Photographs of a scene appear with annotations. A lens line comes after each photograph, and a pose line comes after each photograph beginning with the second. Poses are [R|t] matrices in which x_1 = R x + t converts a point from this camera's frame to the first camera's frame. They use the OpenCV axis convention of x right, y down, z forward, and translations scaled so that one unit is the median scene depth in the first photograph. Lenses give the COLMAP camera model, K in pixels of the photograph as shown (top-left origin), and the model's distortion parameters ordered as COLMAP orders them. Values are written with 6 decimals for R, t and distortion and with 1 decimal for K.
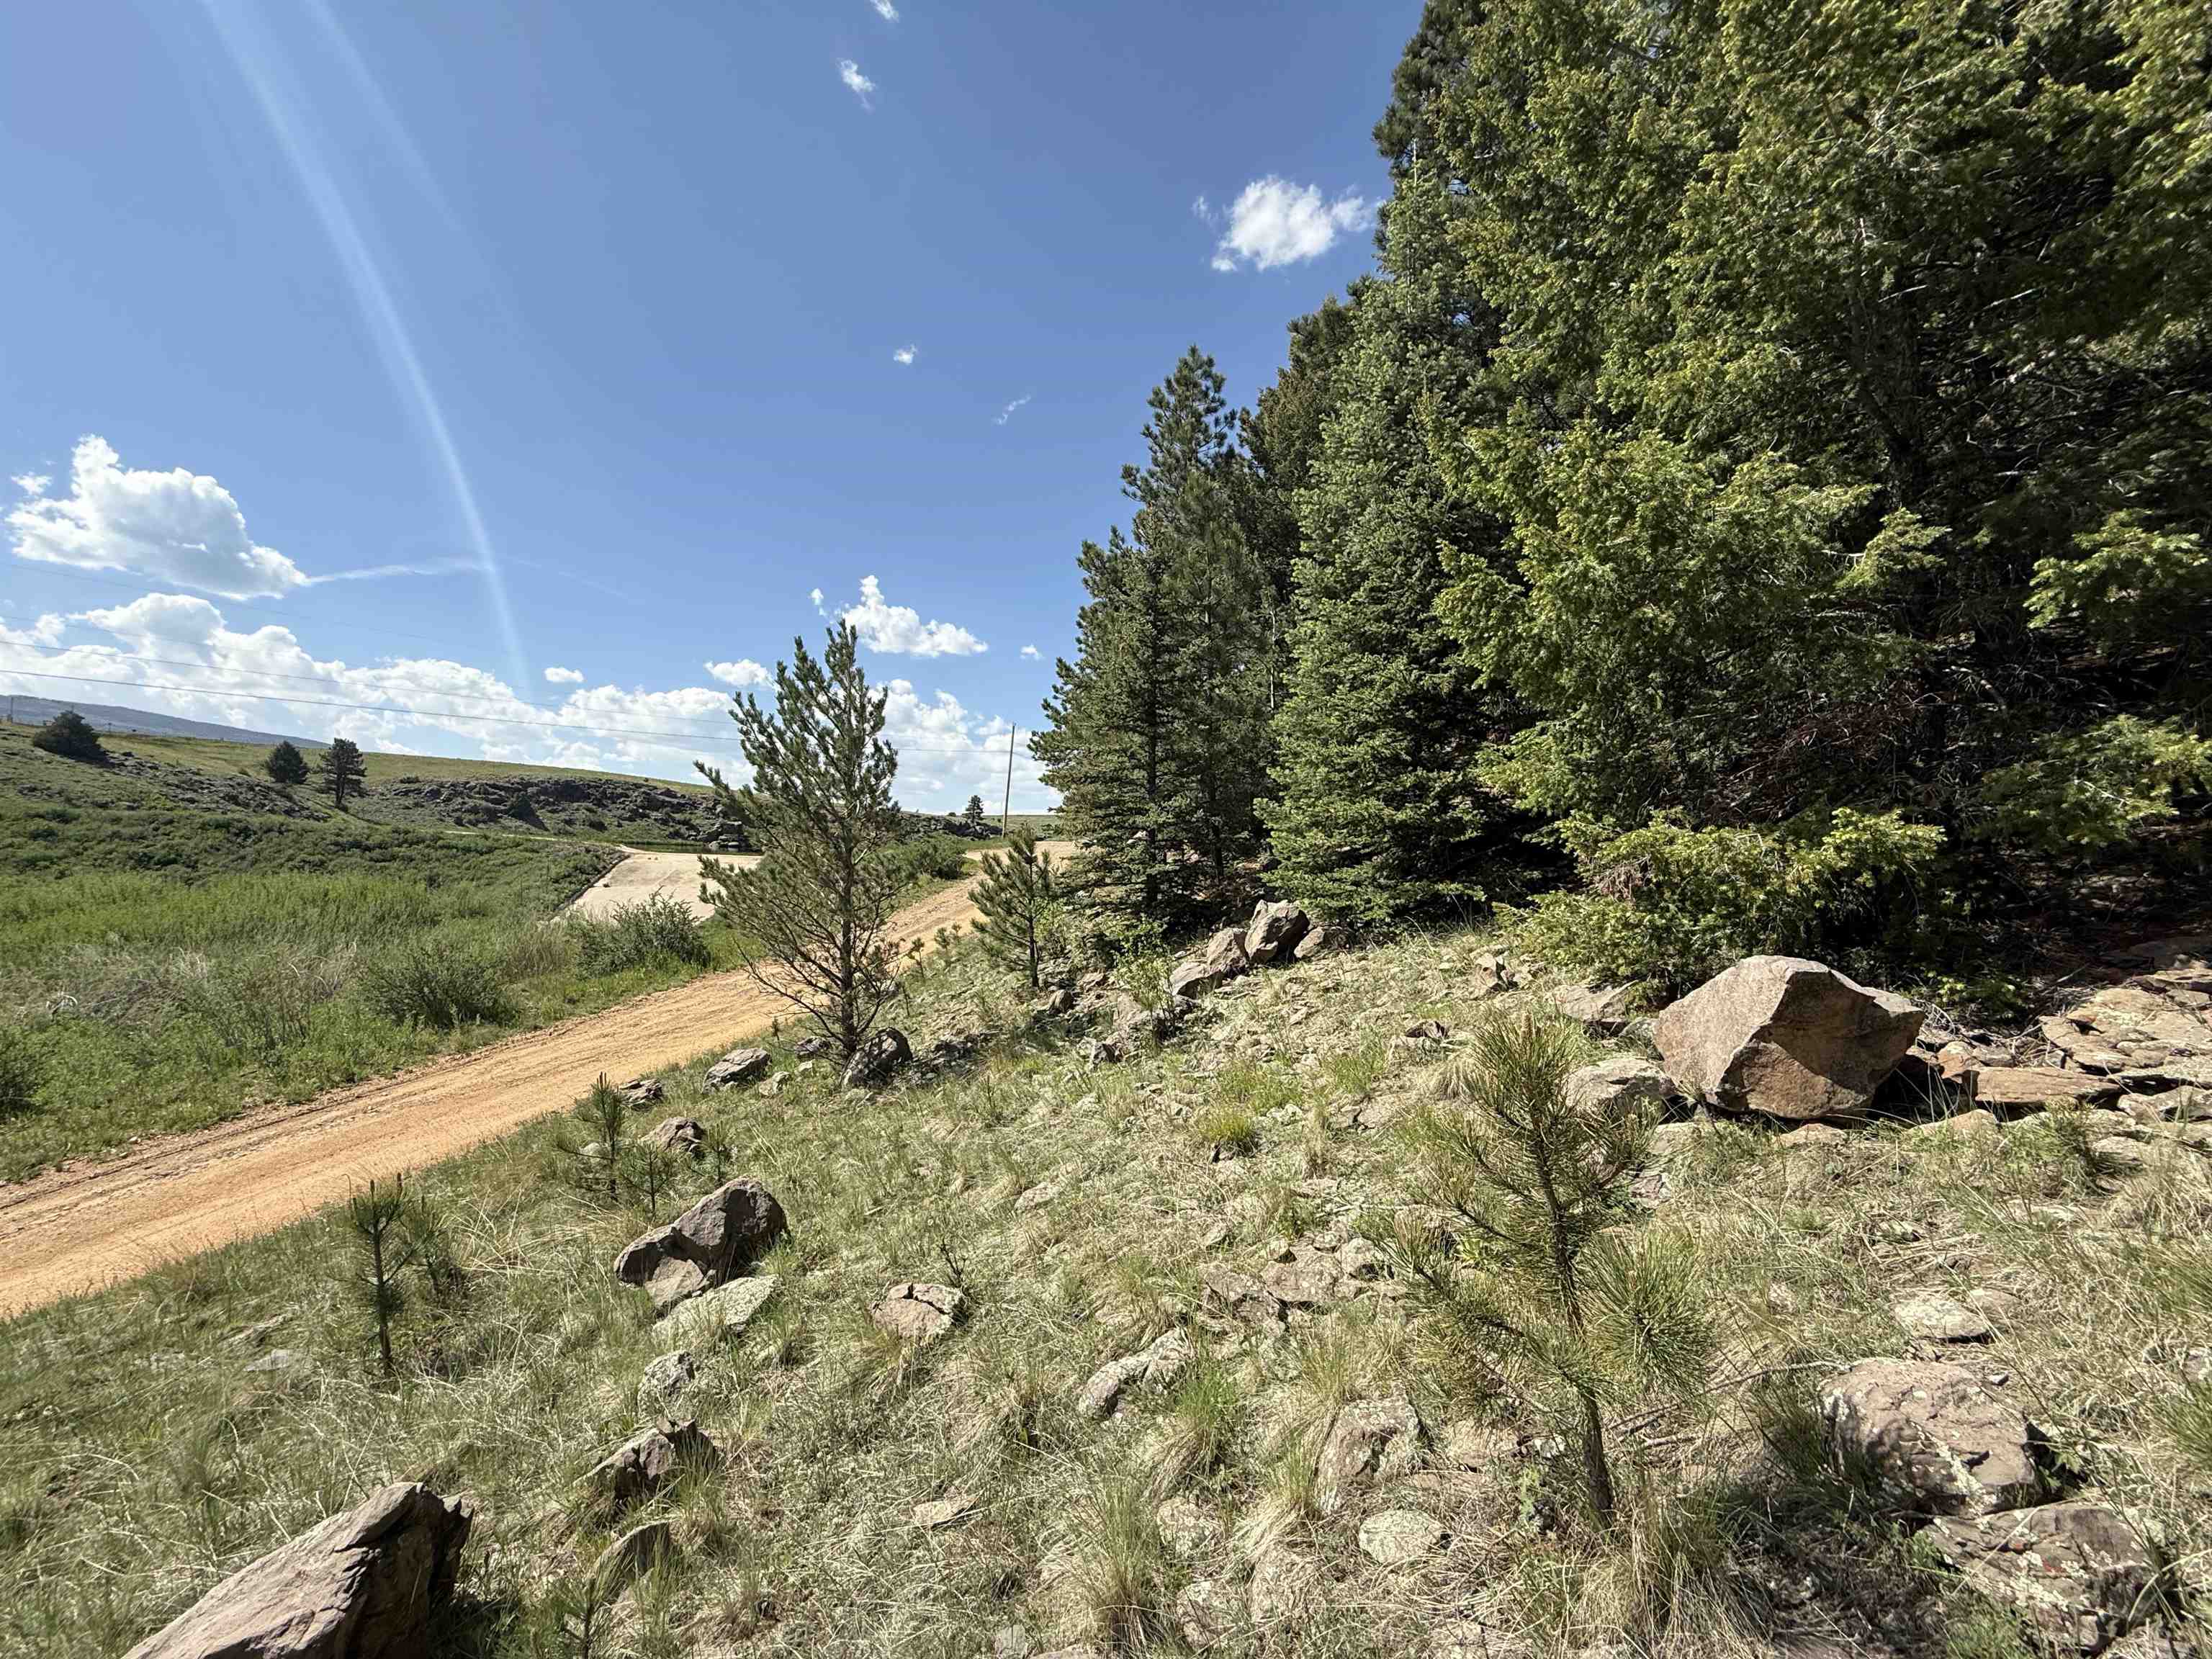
lens RADIAL K [[875.4, 0, 1102.3], [0, 875.4, 826.2], [0, 0, 1]] dist [-0.006073, 0.001081]
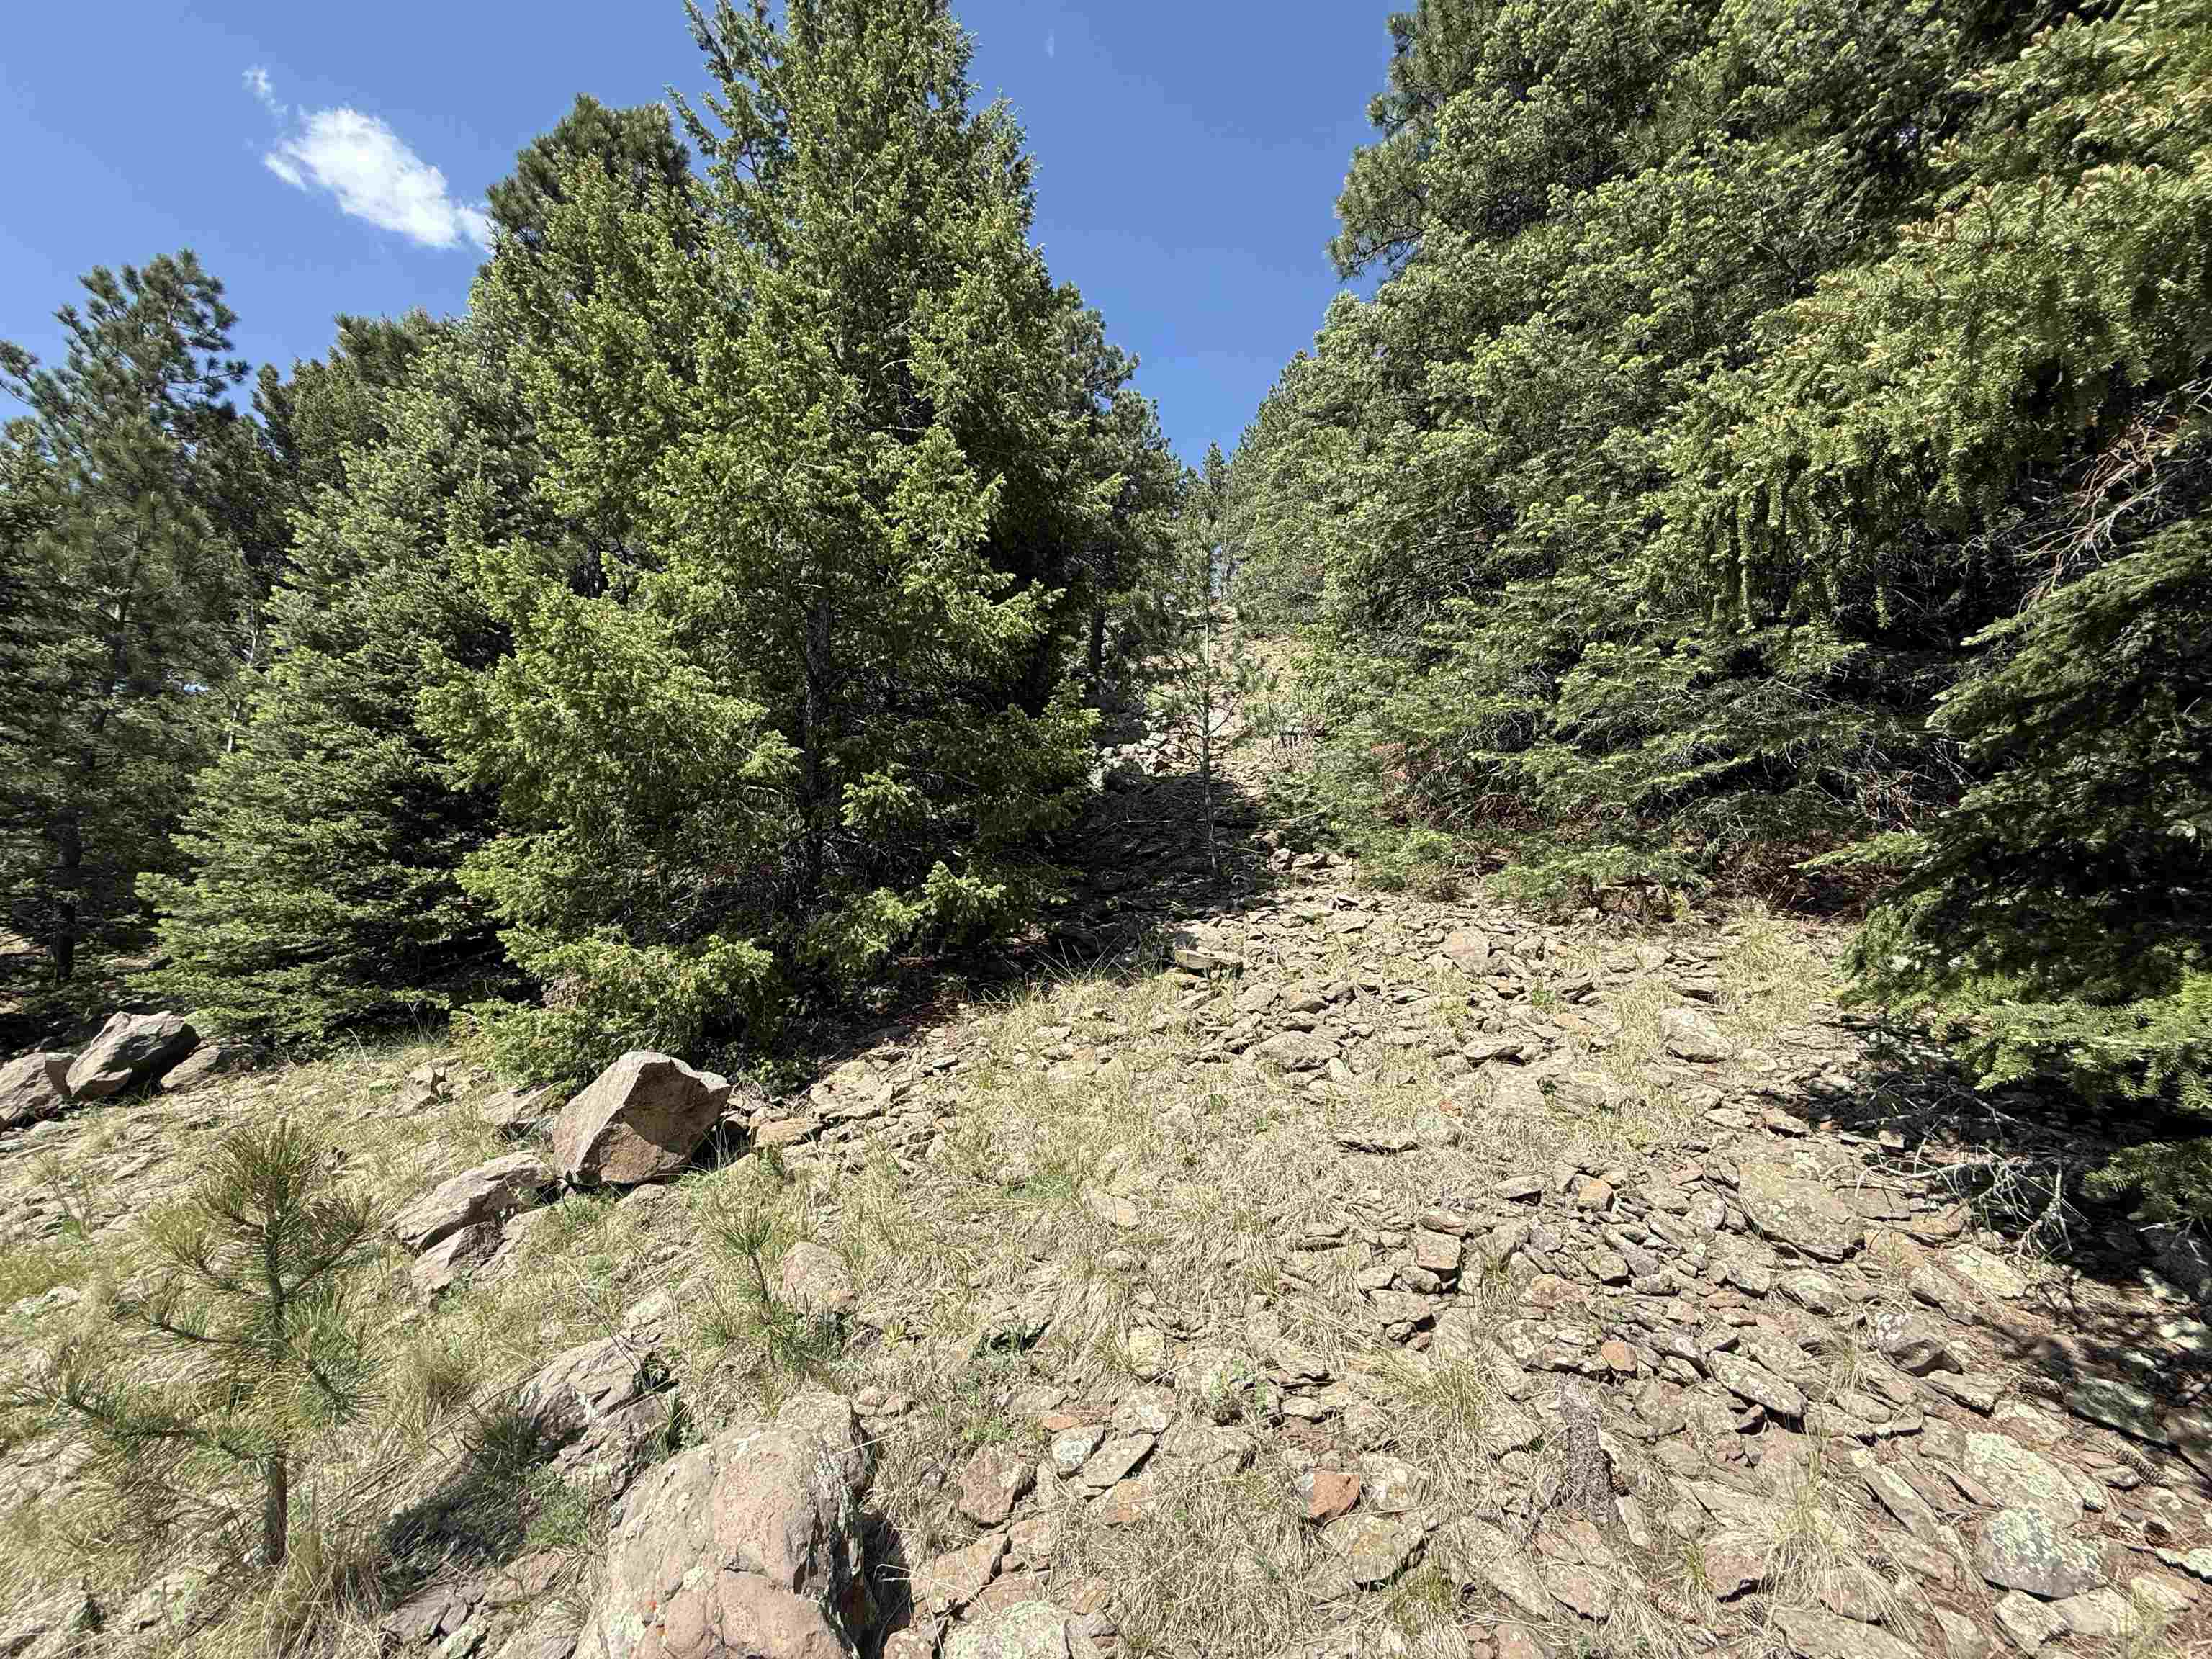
lens RADIAL K [[875.4, 0, 1113.3], [0, 875.4, 832.7], [0, 0, 1]] dist [-0.006073, 0.001081]
pose [[0.555809, 0.151051, 0.817472, 0.029311], [-0.058239, 0.988013, -0.142966, -0.008929], [-0.829268, 0.031853, 0.557943, -0.111663]]
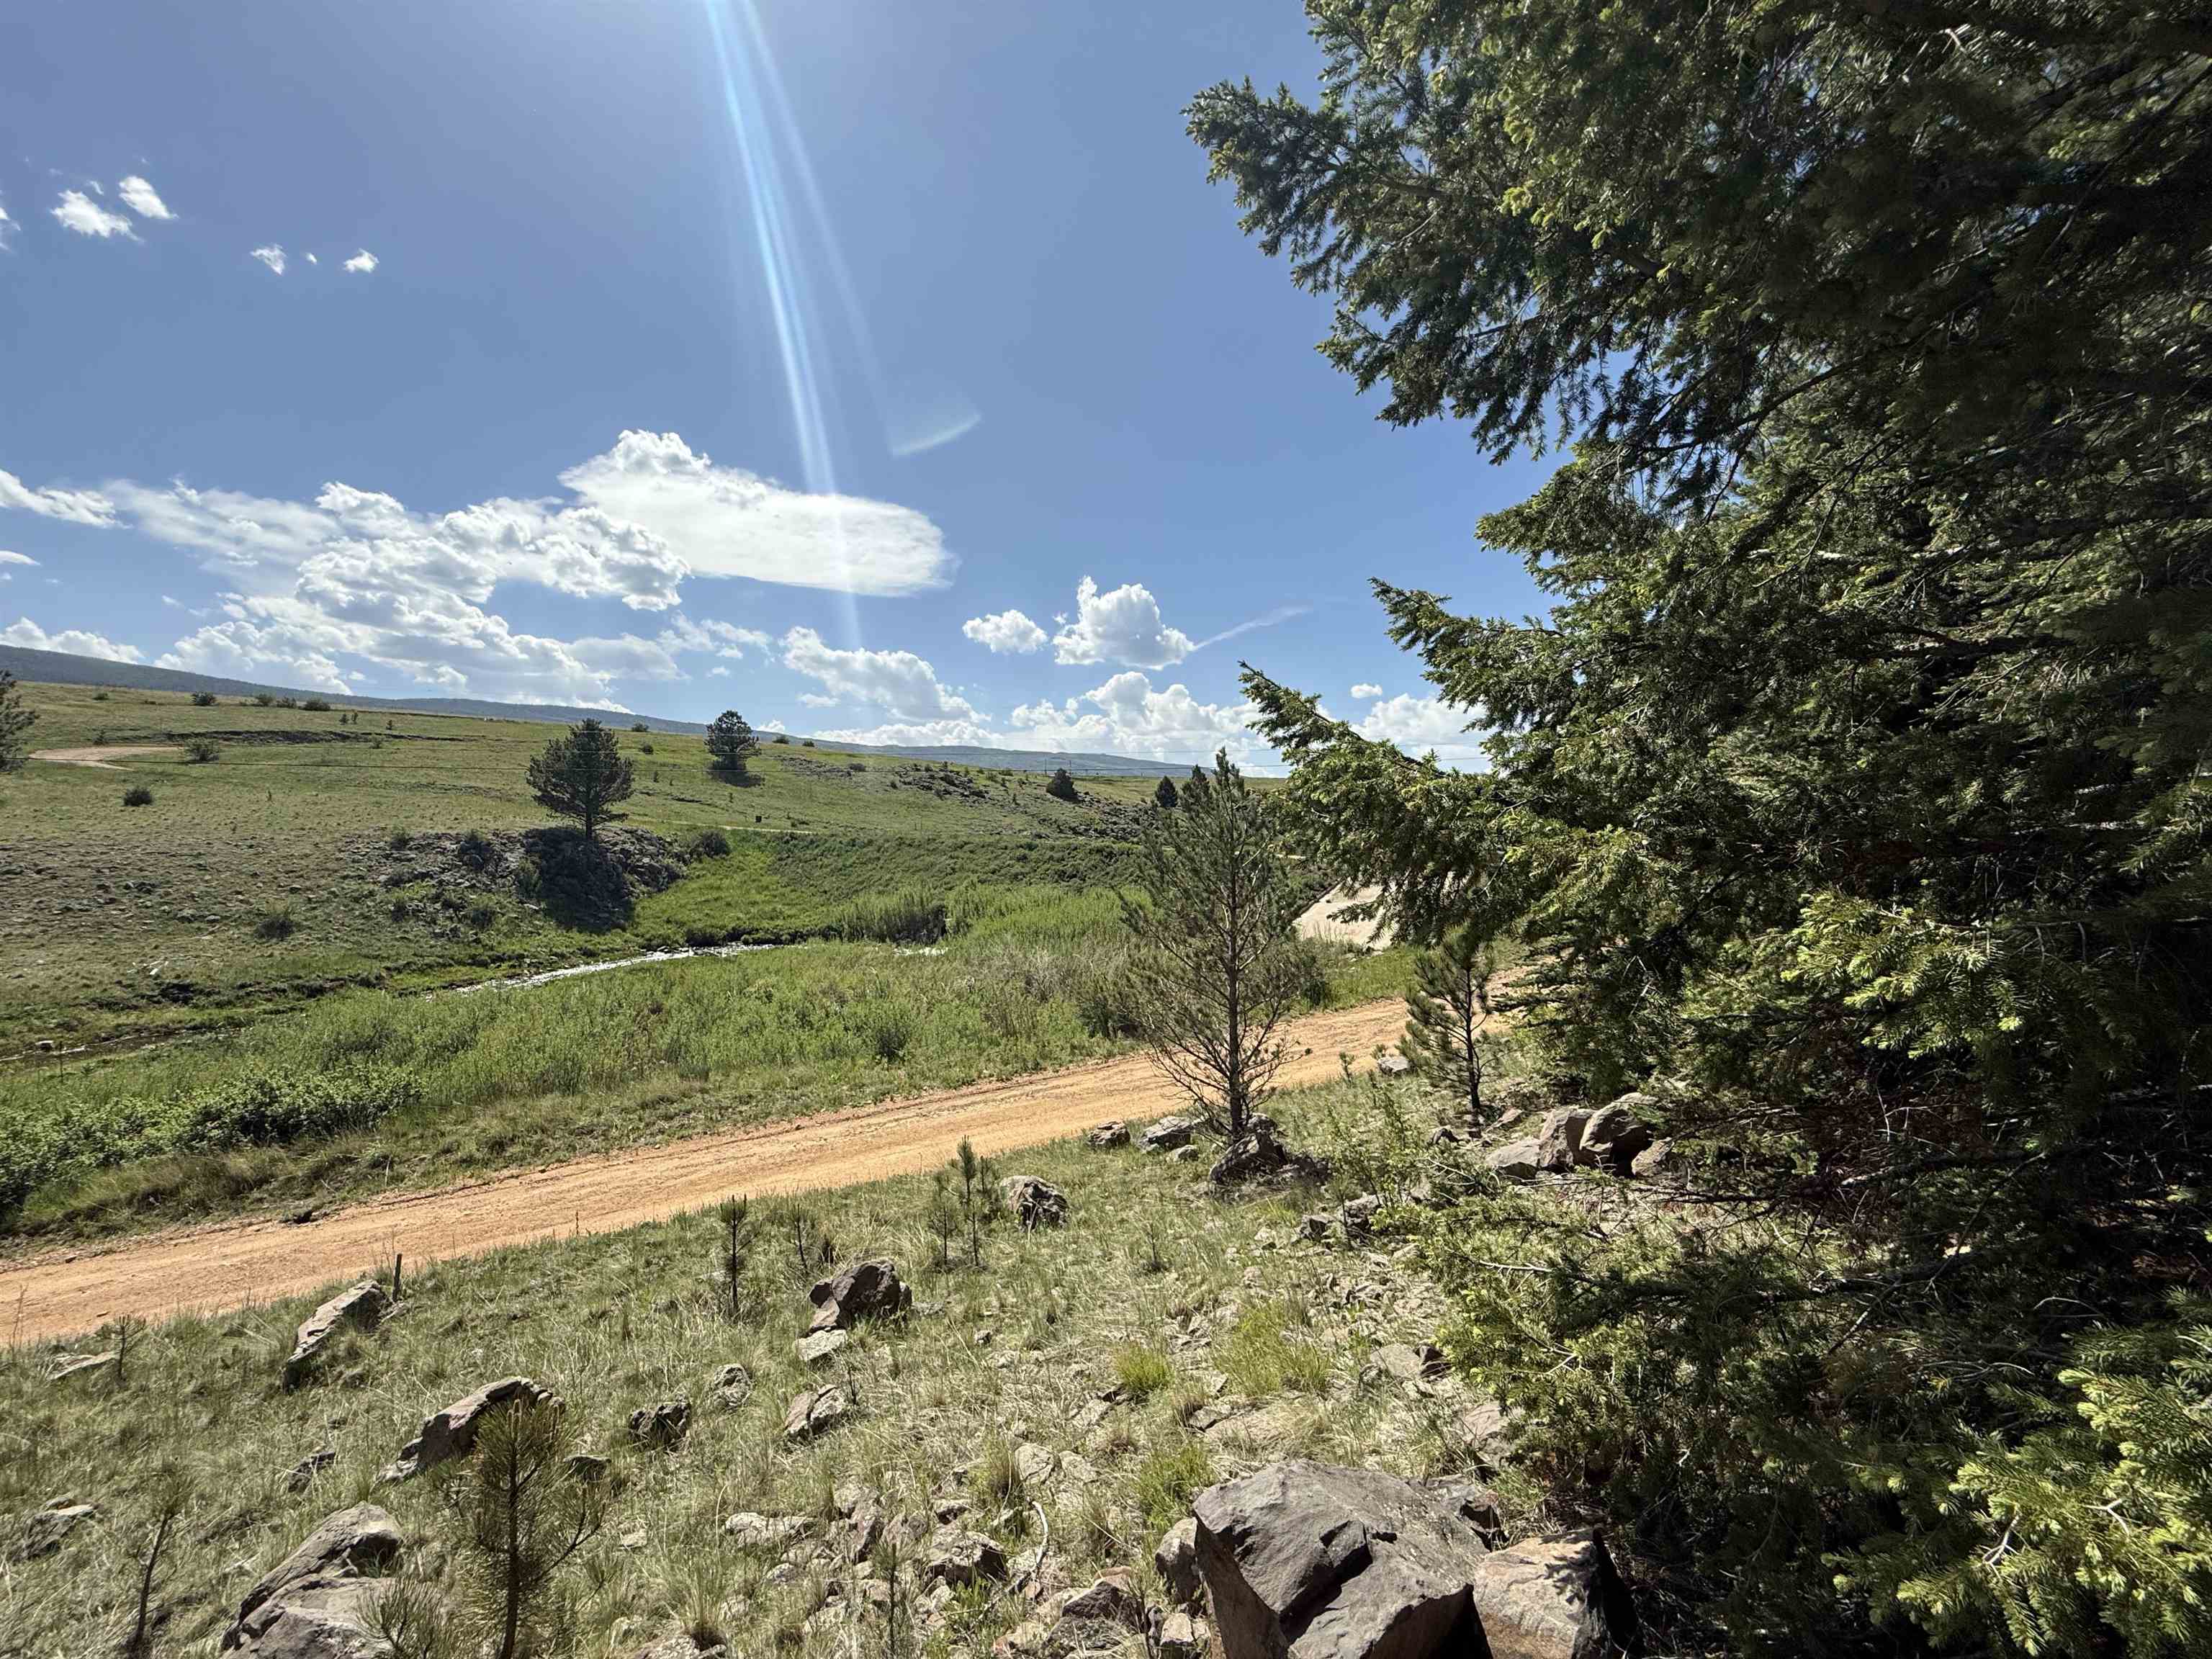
lens RADIAL K [[875.4, 0, 1106.0], [0, 875.4, 831.9], [0, 0, 1]] dist [-0.006073, 0.001081]
pose [[0.662417, -0.020248, -0.748861, 0.488282], [0.029561, 0.999563, -0.000878, -0.152634], [0.748551, -0.021555, 0.662726, 0.175966]]
